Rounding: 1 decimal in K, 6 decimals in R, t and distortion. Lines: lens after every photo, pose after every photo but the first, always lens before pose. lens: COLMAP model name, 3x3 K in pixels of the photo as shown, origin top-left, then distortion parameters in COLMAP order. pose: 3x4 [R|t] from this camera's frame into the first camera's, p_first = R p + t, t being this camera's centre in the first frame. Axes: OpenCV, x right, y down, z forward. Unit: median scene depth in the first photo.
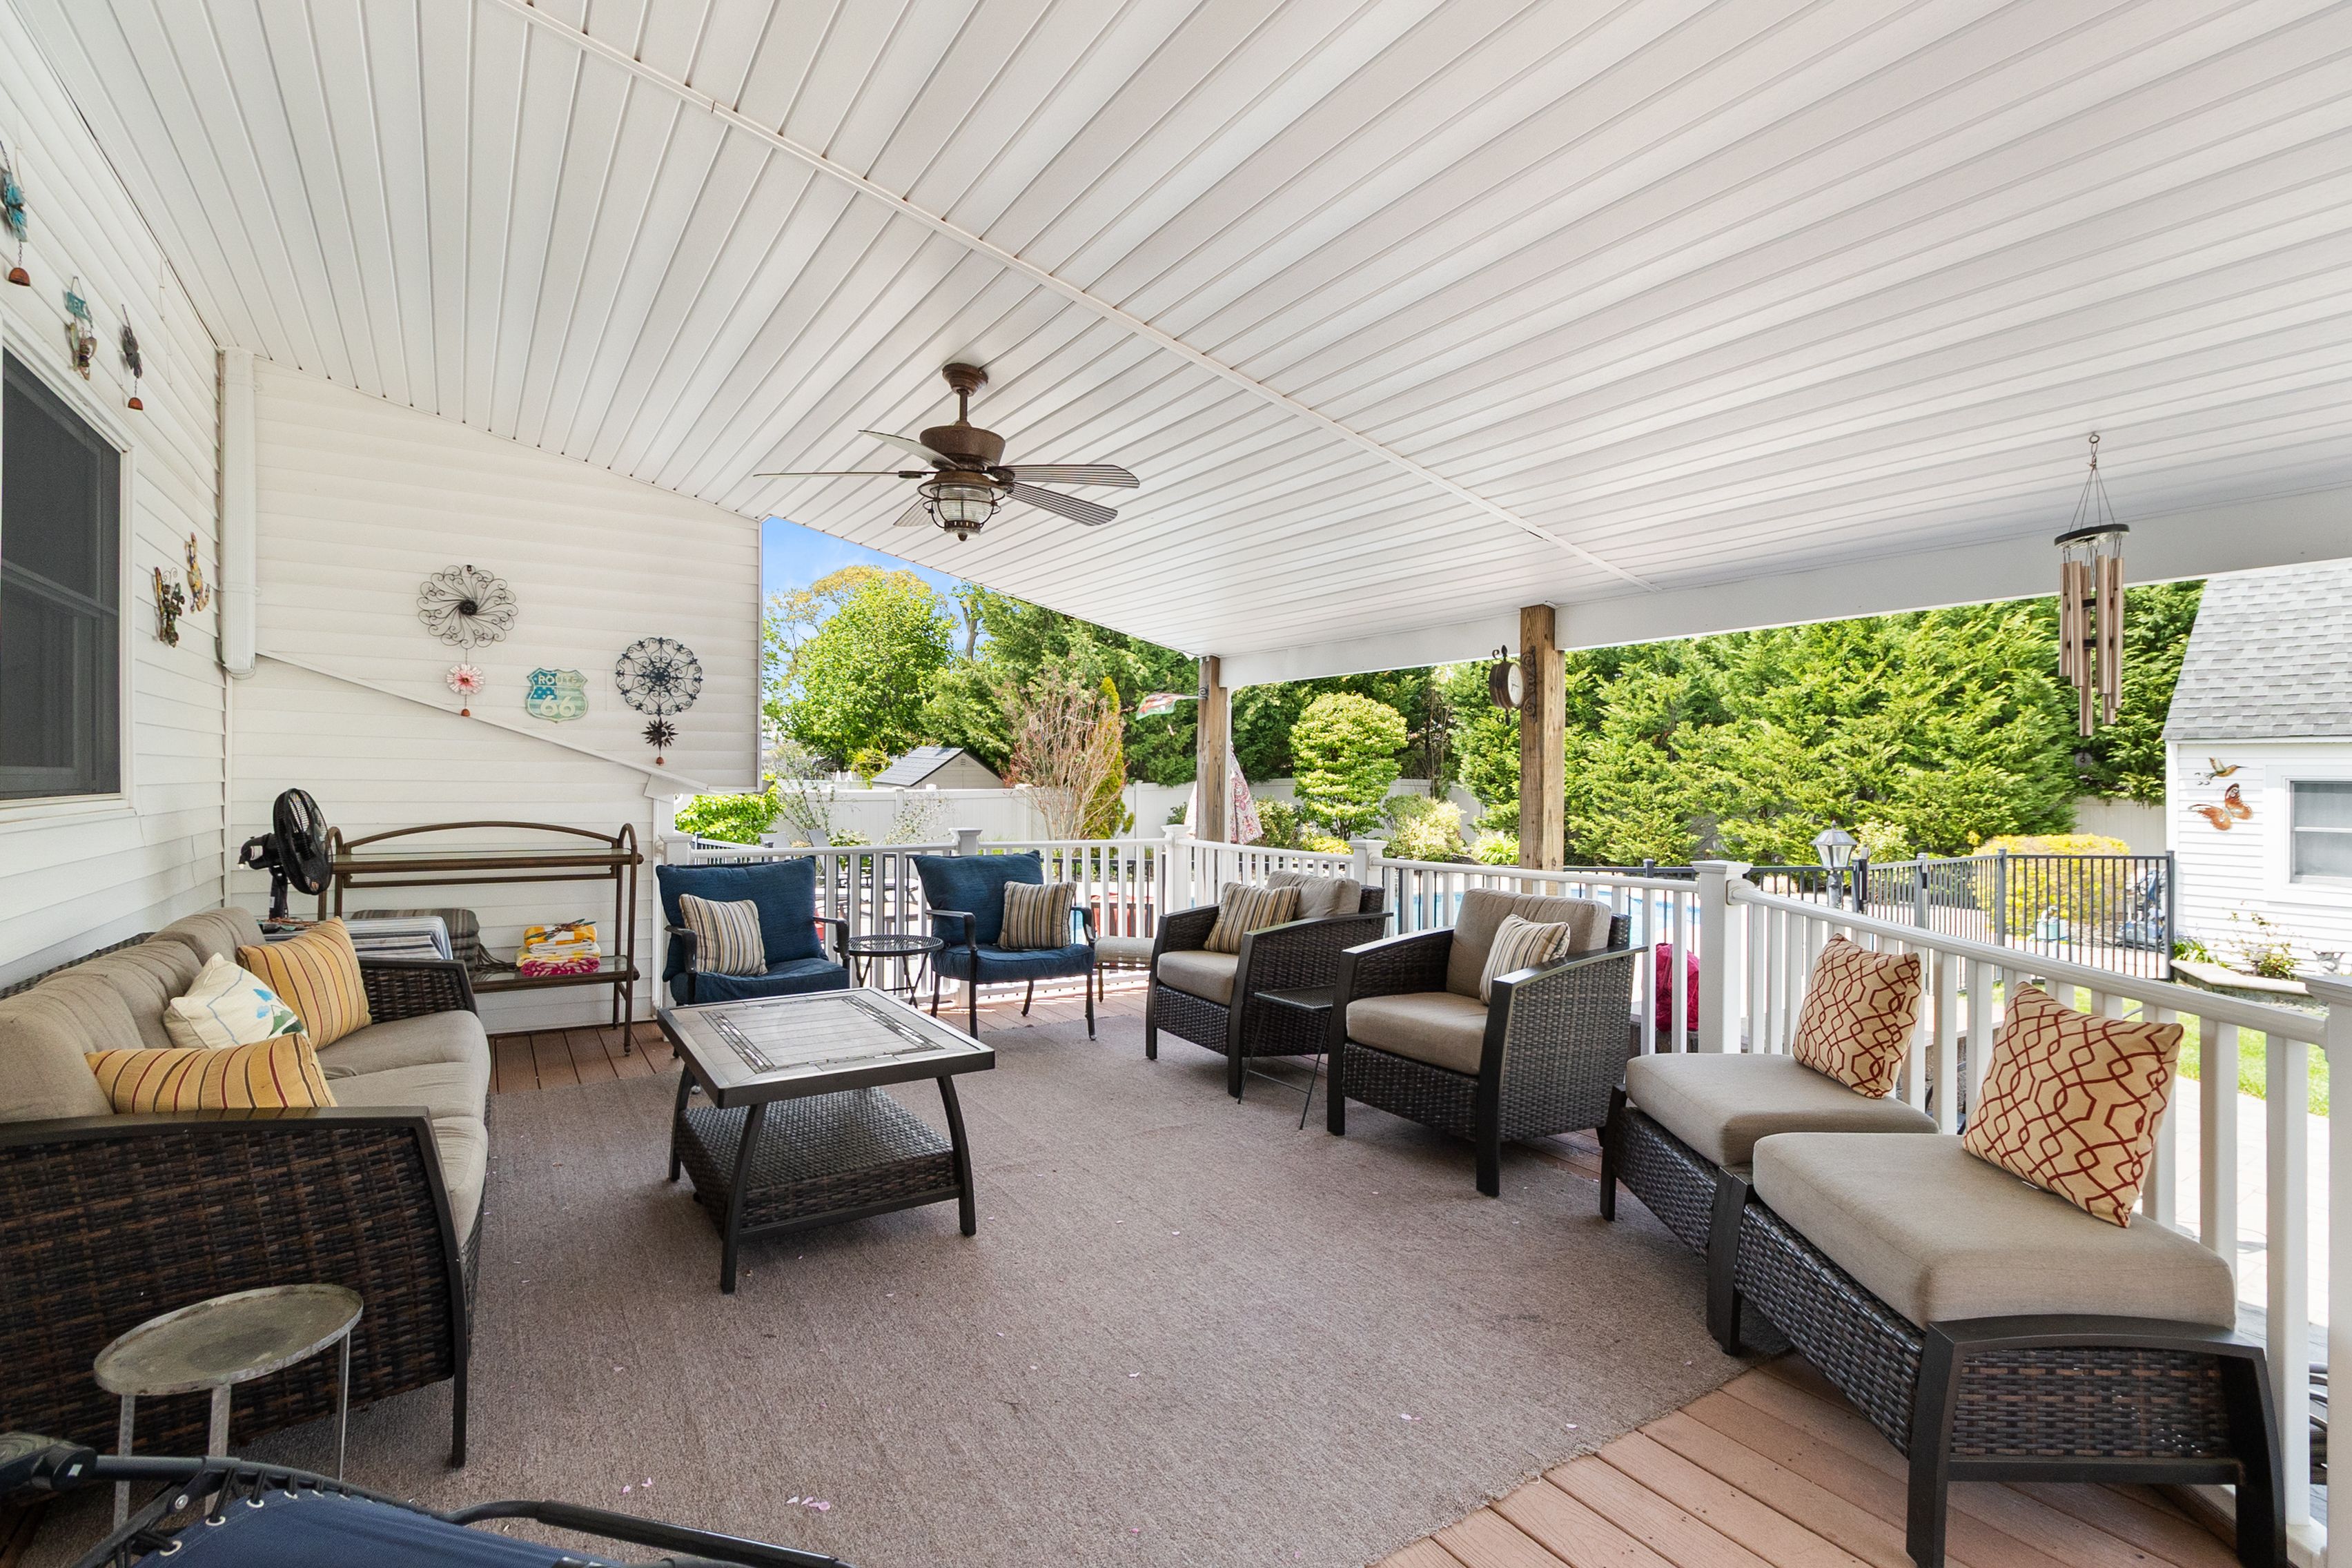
lens RADIAL K [[1087.0, 0, 1176.0], [0, 1087.0, 784.0], [0, 0, 1]] dist [0.007774, -0.000062]
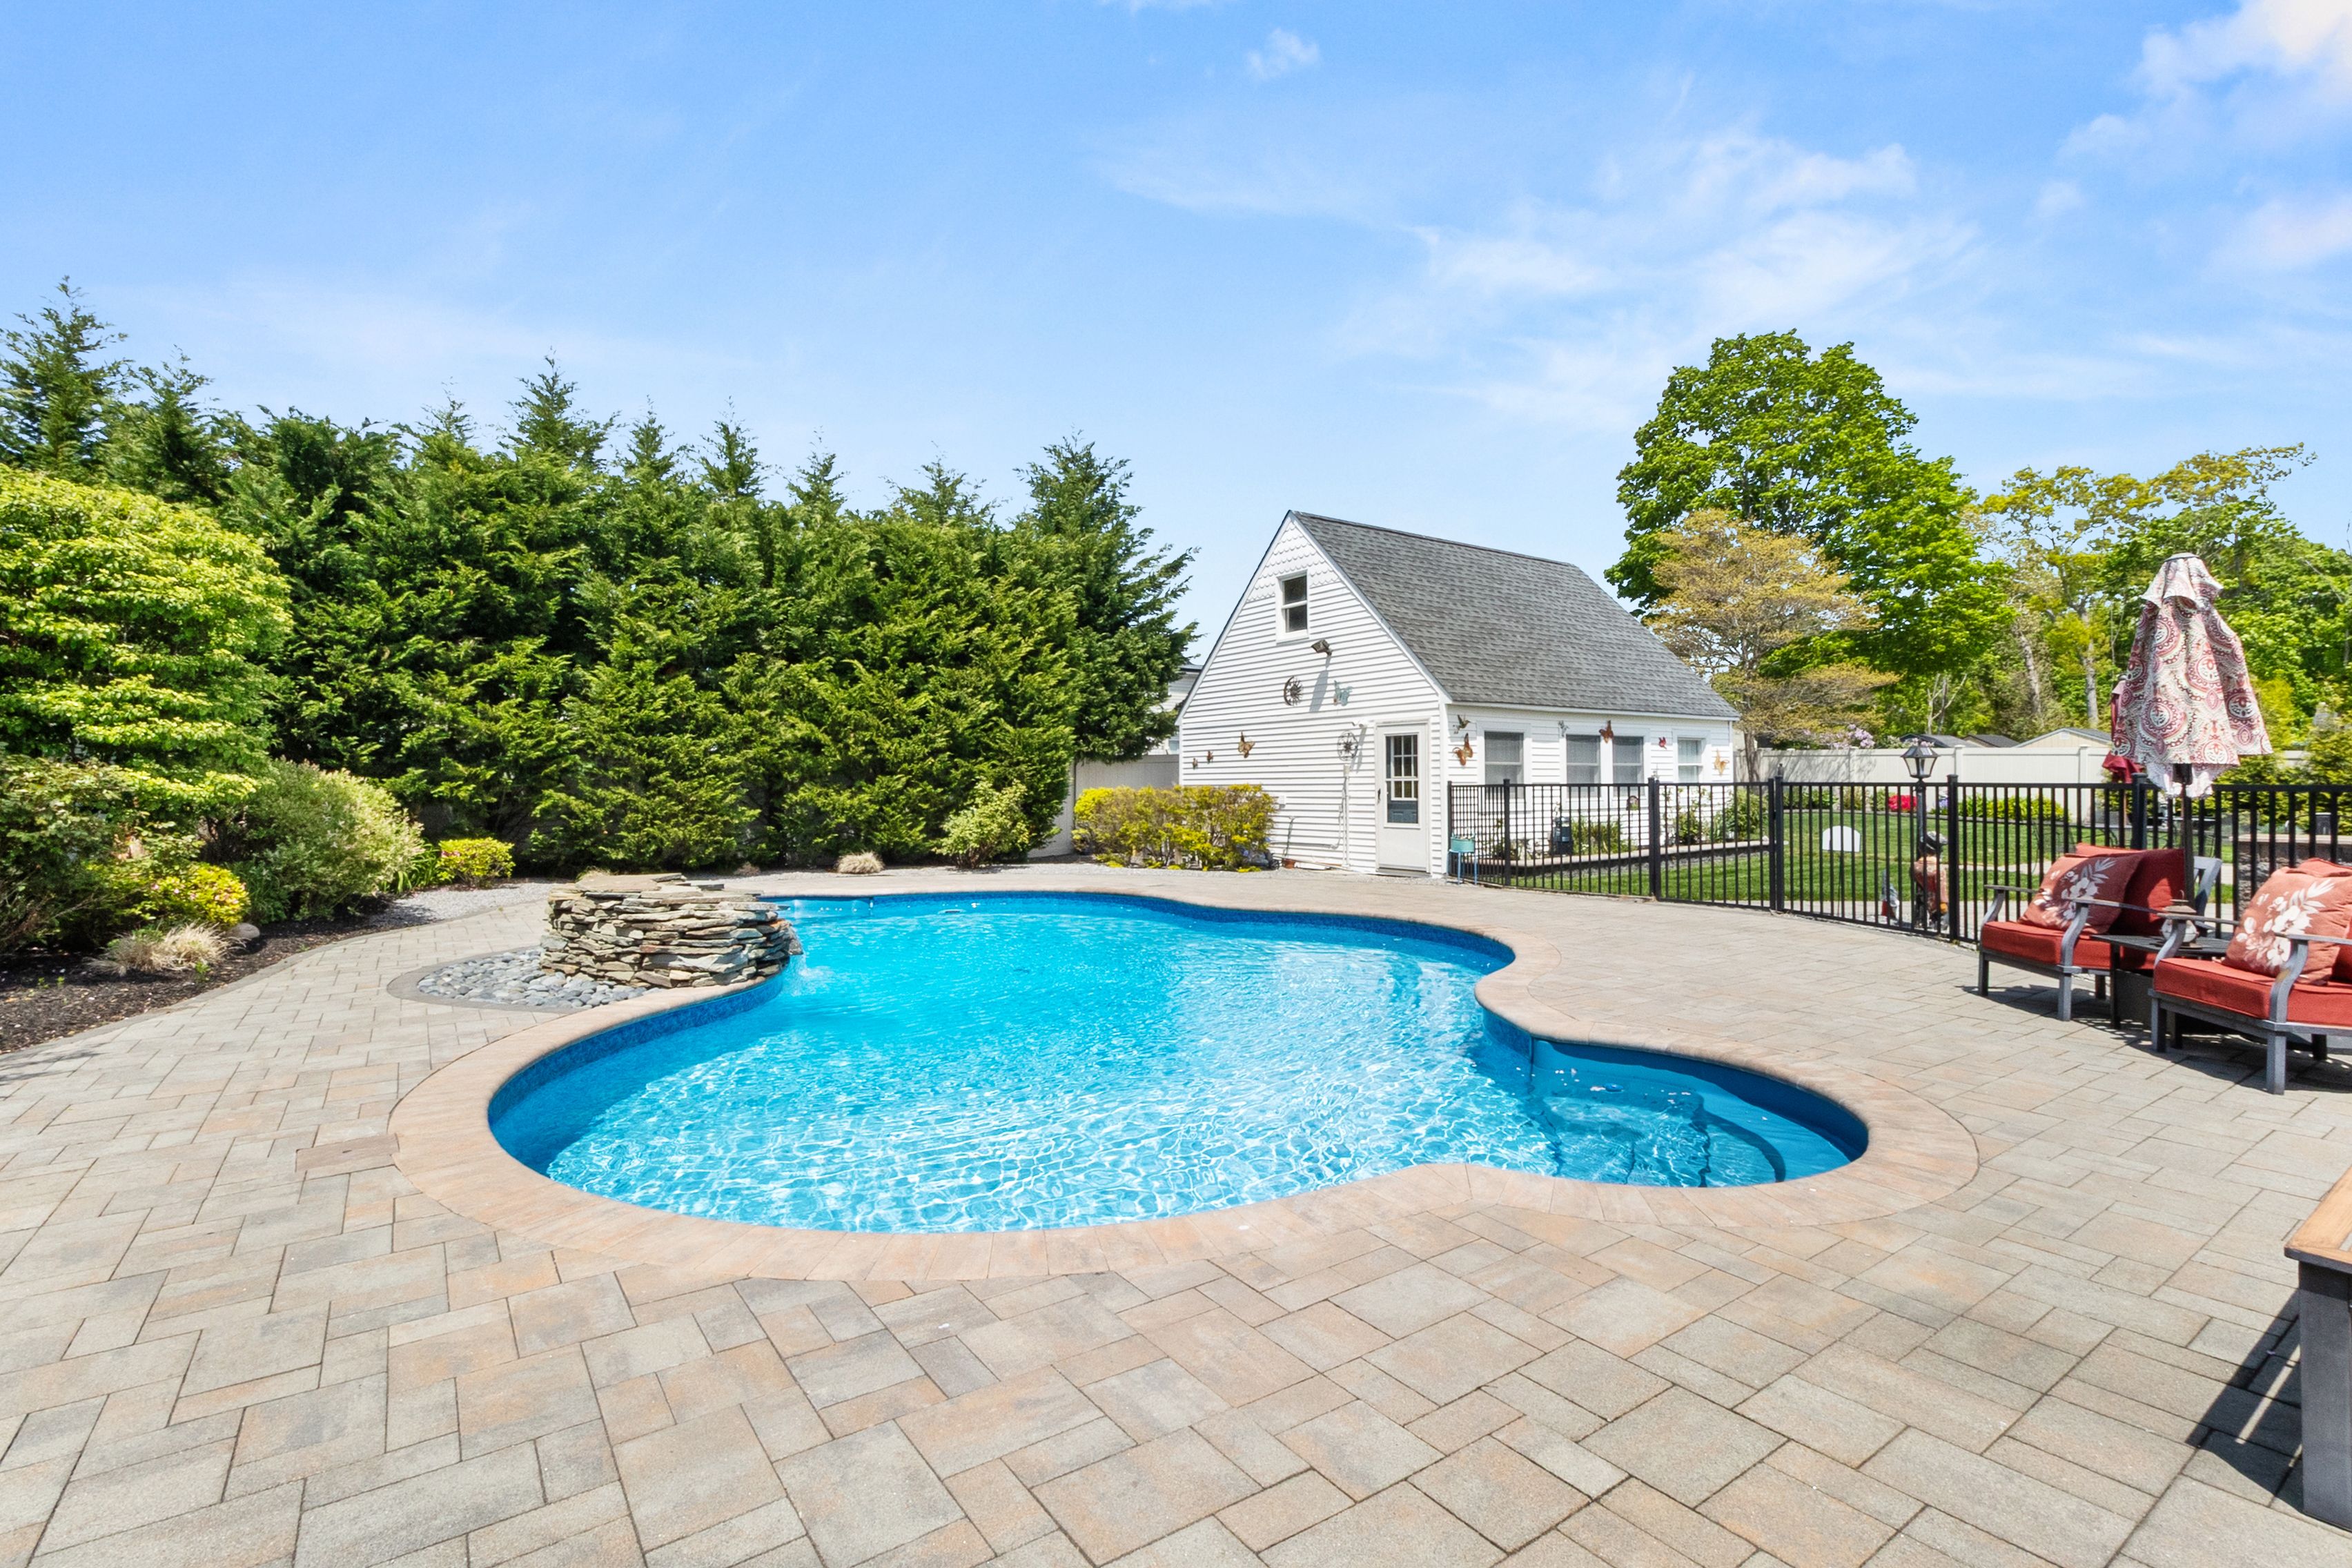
lens RADIAL K [[1087.0, 0, 1176.0], [0, 1087.0, 784.0], [0, 0, 1]] dist [0.007774, -0.000062]
pose [[0.003239, -0.010459, 0.999940, -0.244459], [0.009668, 0.999899, 0.010427, 0.024143], [-0.999948, 0.009634, 0.003340, 0.695836]]
